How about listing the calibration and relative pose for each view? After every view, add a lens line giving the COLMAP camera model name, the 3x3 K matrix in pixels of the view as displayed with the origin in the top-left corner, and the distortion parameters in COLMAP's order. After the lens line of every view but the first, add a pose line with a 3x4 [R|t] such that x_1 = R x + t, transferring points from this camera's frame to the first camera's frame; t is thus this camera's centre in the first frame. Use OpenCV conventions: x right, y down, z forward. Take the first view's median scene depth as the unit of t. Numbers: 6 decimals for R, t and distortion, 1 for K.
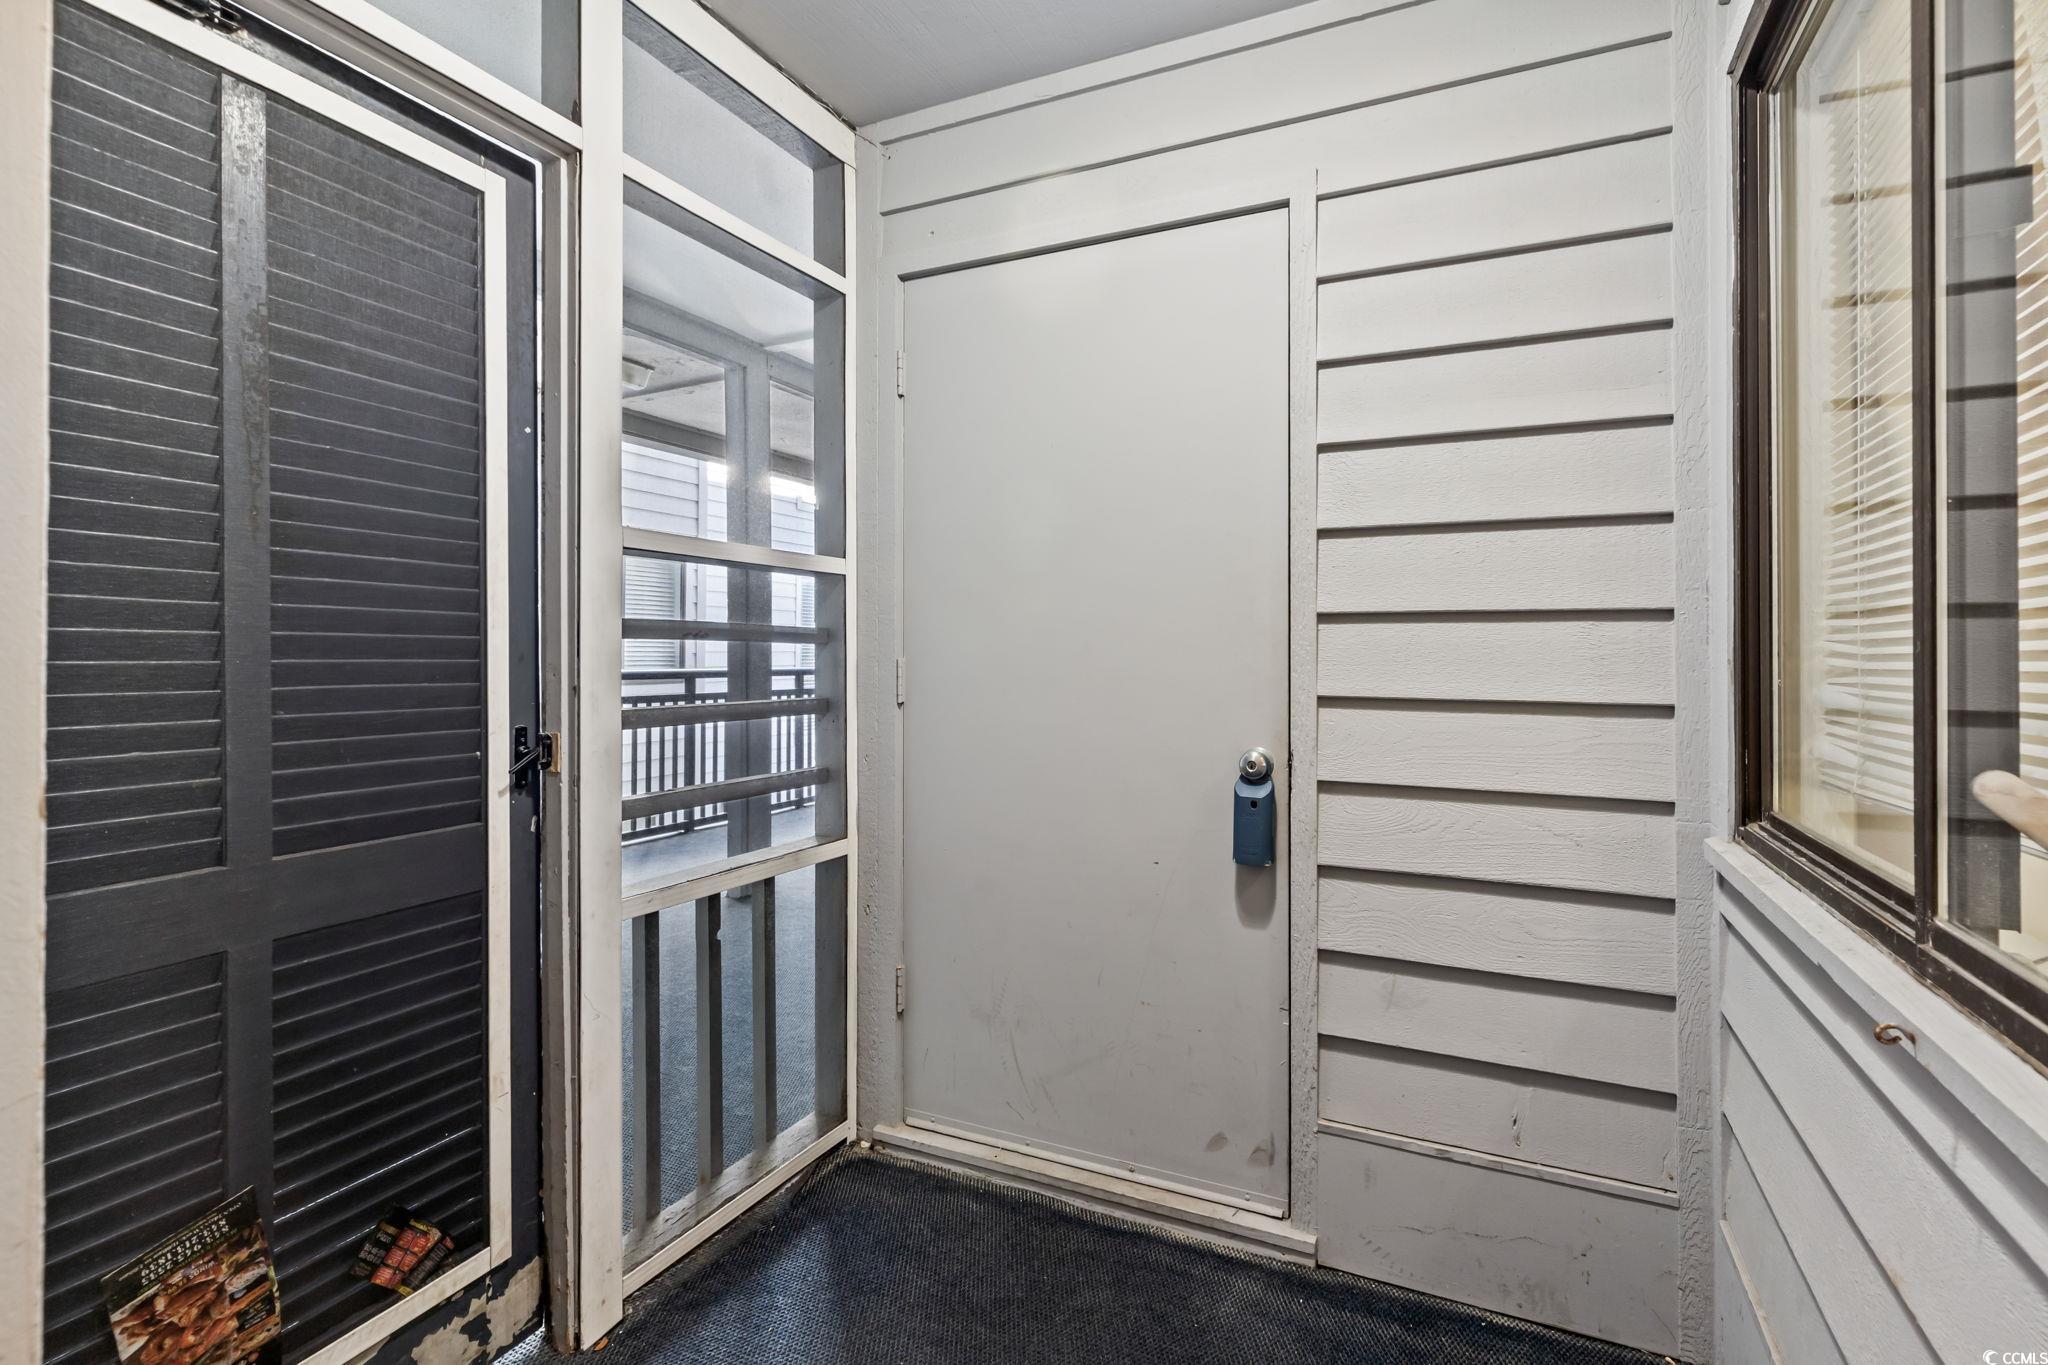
lens RADIAL K [[976.1, 0, 1023.8], [0, 976.1, 667.6], [0, 0, 1]] dist [-0.000531, -0.000028]
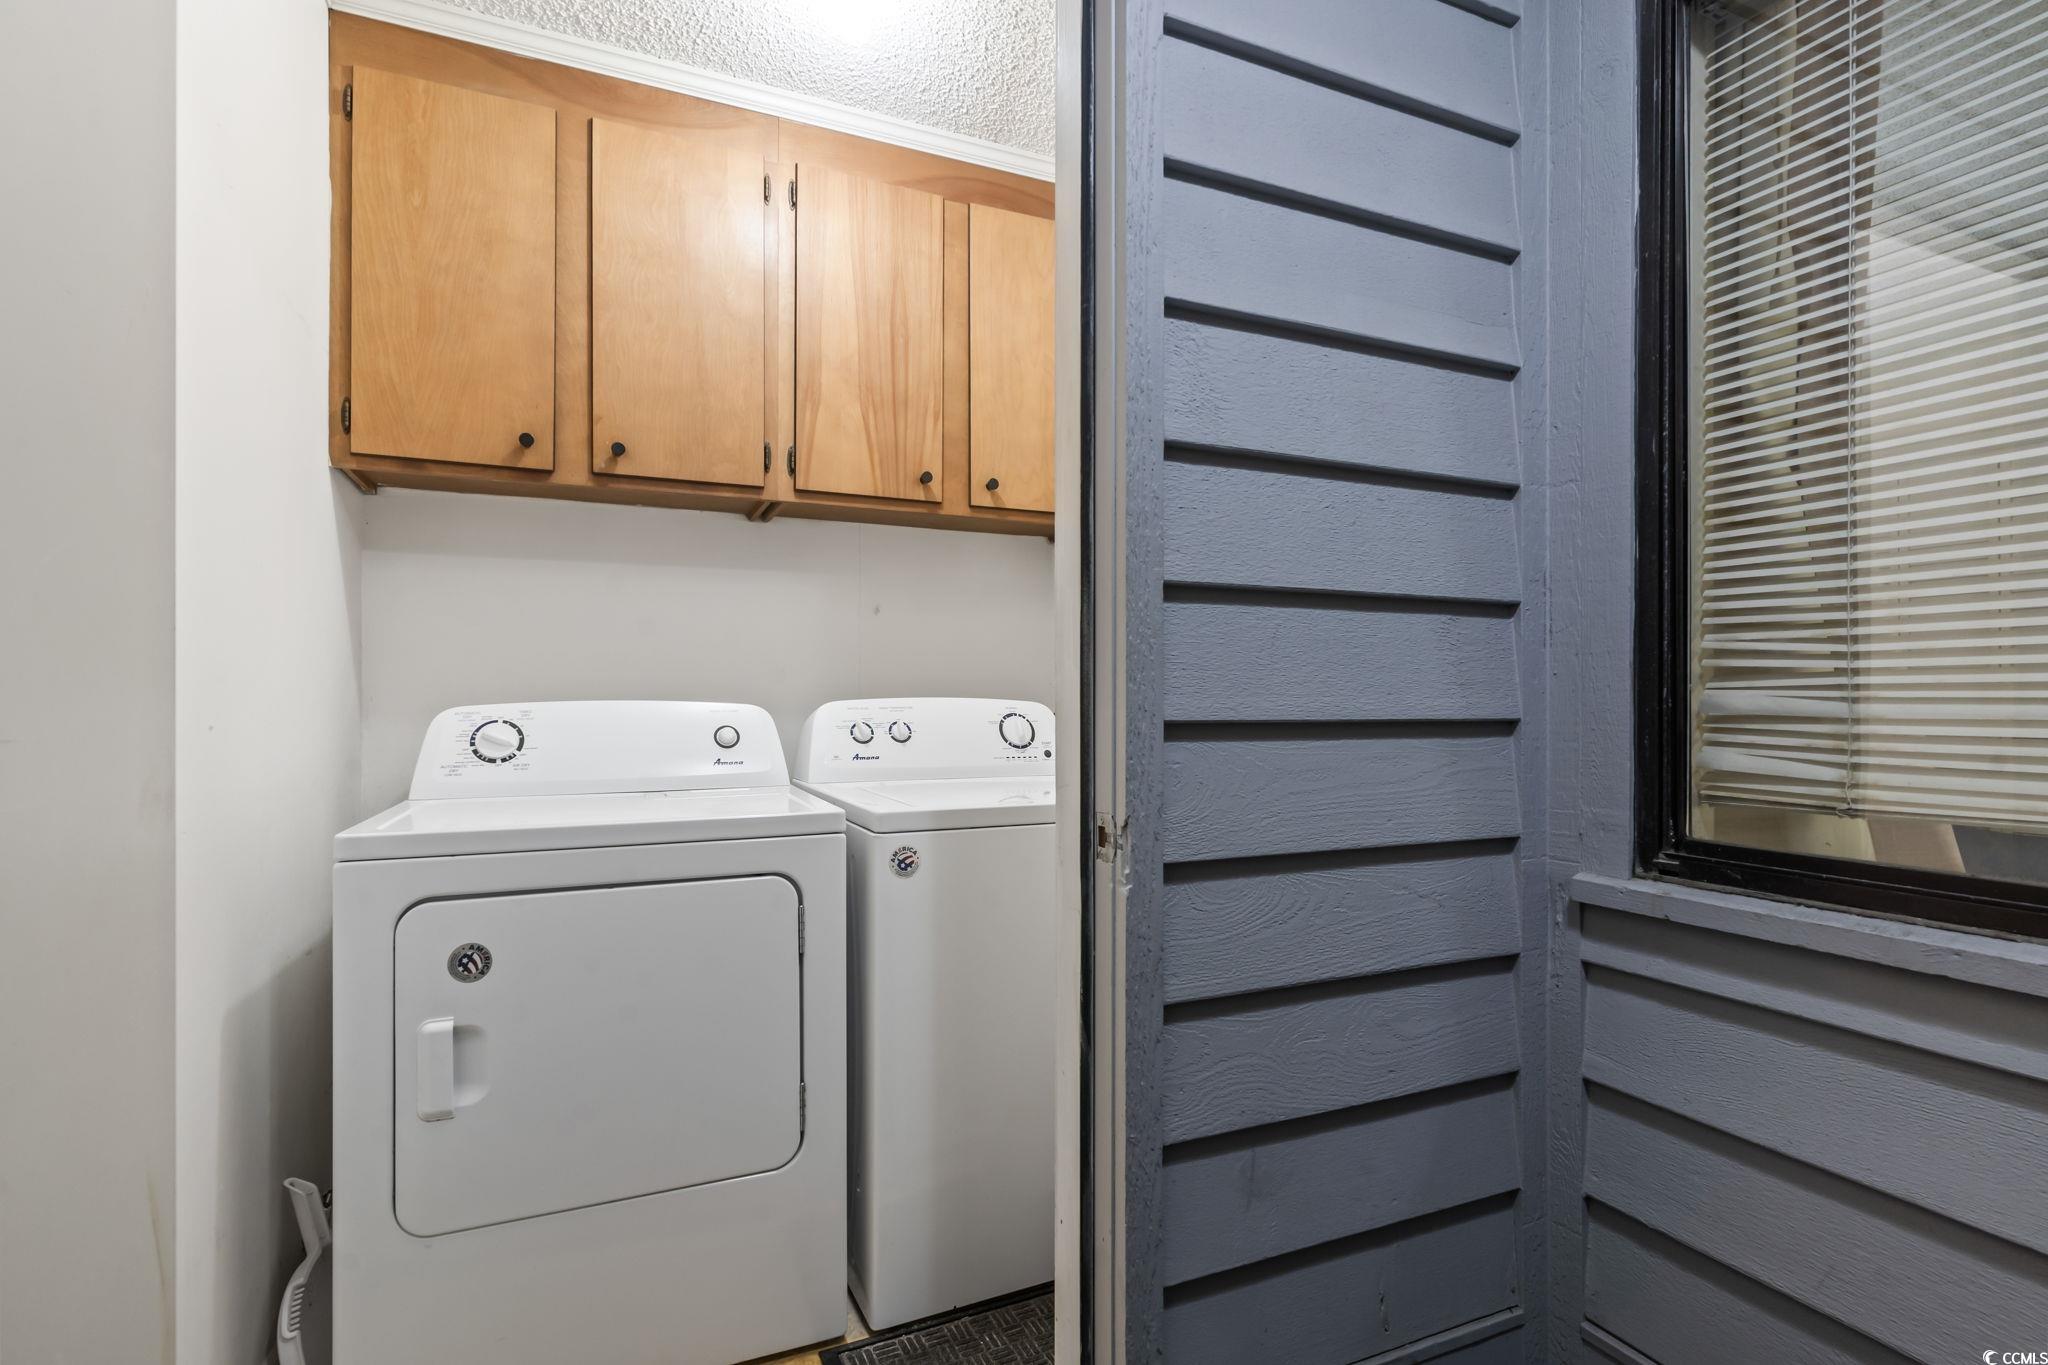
lens RADIAL K [[976.1, 0, 1023.1], [0, 976.1, 688.2], [0, 0, 1]] dist [-0.000531, -0.000028]
pose [[0.648816, -0.002578, 0.760941, -0.223399], [0.007754, 0.999965, -0.003224, 0.010709], [-0.760906, 0.007992, 0.648813, 0.732790]]
